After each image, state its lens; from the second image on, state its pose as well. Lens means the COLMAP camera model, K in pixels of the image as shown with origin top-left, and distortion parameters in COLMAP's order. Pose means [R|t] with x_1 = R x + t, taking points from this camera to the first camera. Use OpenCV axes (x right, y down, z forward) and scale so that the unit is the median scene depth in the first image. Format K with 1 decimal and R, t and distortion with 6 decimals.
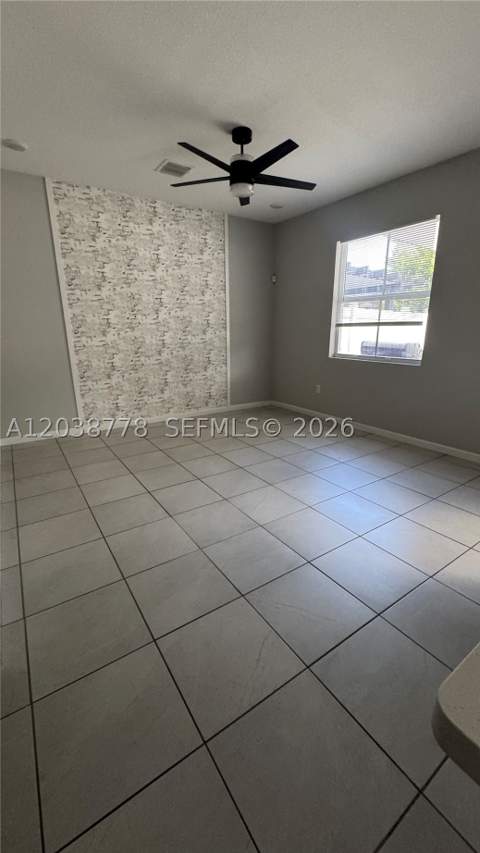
lens RADIAL K [[343.5, 0, 239.8], [0, 343.5, 425.0], [0, 0, 1]] dist [-0.004934, 0.000196]
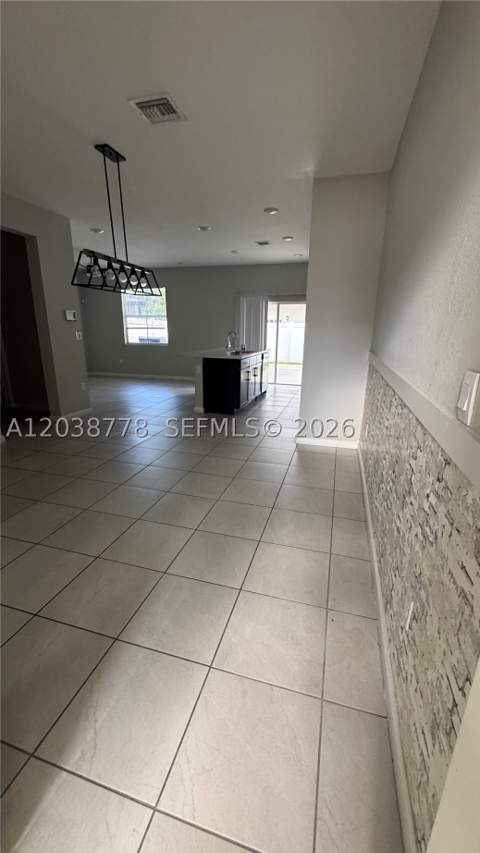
lens RADIAL K [[343.5, 0, 241.5], [0, 343.5, 424.7], [0, 0, 1]] dist [-0.004934, 0.000196]
pose [[0.771698, -0.152248, 0.617497, -0.522475], [0.155197, 0.986652, 0.049312, 0.270635], [-0.616762, 0.057780, 0.785026, -0.955902]]
